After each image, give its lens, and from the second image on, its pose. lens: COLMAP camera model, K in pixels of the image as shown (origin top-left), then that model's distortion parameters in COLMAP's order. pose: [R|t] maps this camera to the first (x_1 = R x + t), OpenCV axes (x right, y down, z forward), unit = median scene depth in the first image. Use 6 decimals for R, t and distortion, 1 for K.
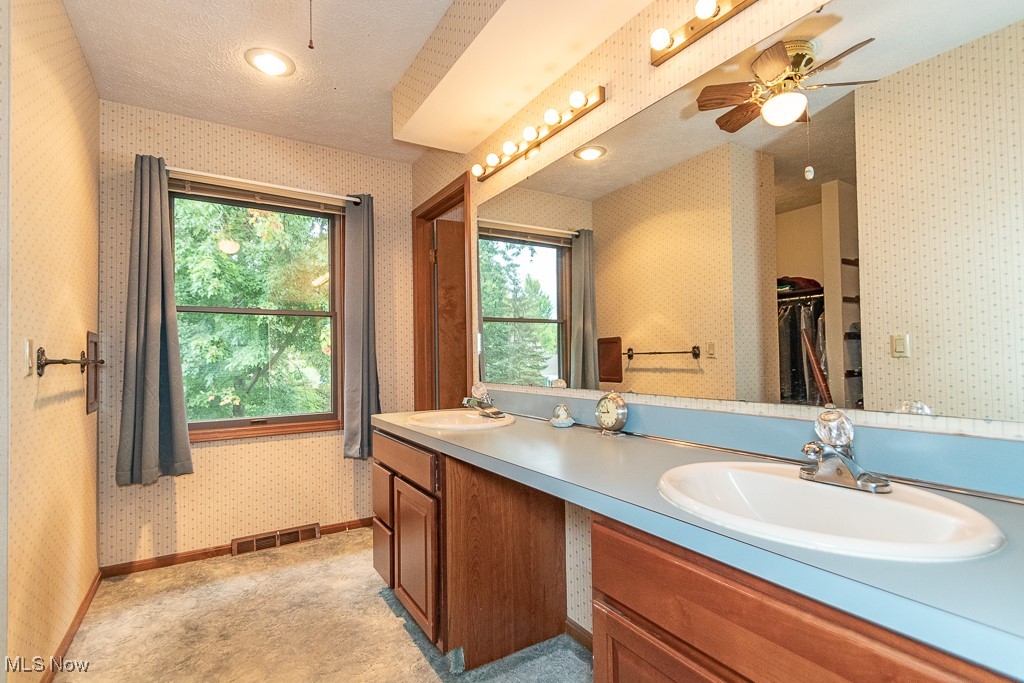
lens RADIAL K [[482.4, 0, 509.1], [0, 482.4, 345.9], [0, 0, 1]] dist [0.005789, 0.000549]
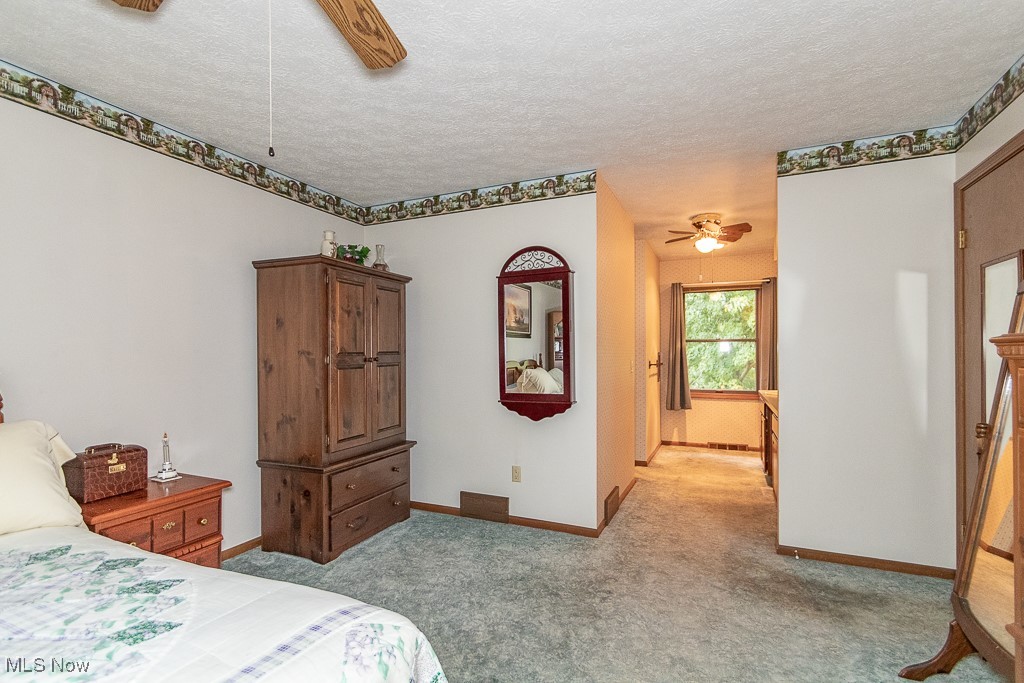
lens RADIAL K [[482.4, 0, 510.6], [0, 482.4, 344.0], [0, 0, 1]] dist [0.005789, 0.000549]
pose [[0.565807, 0.008530, -0.824494, 0.819383], [0.011957, 0.999756, 0.018549, -0.120070], [0.824451, -0.020353, 0.565567, -1.103077]]
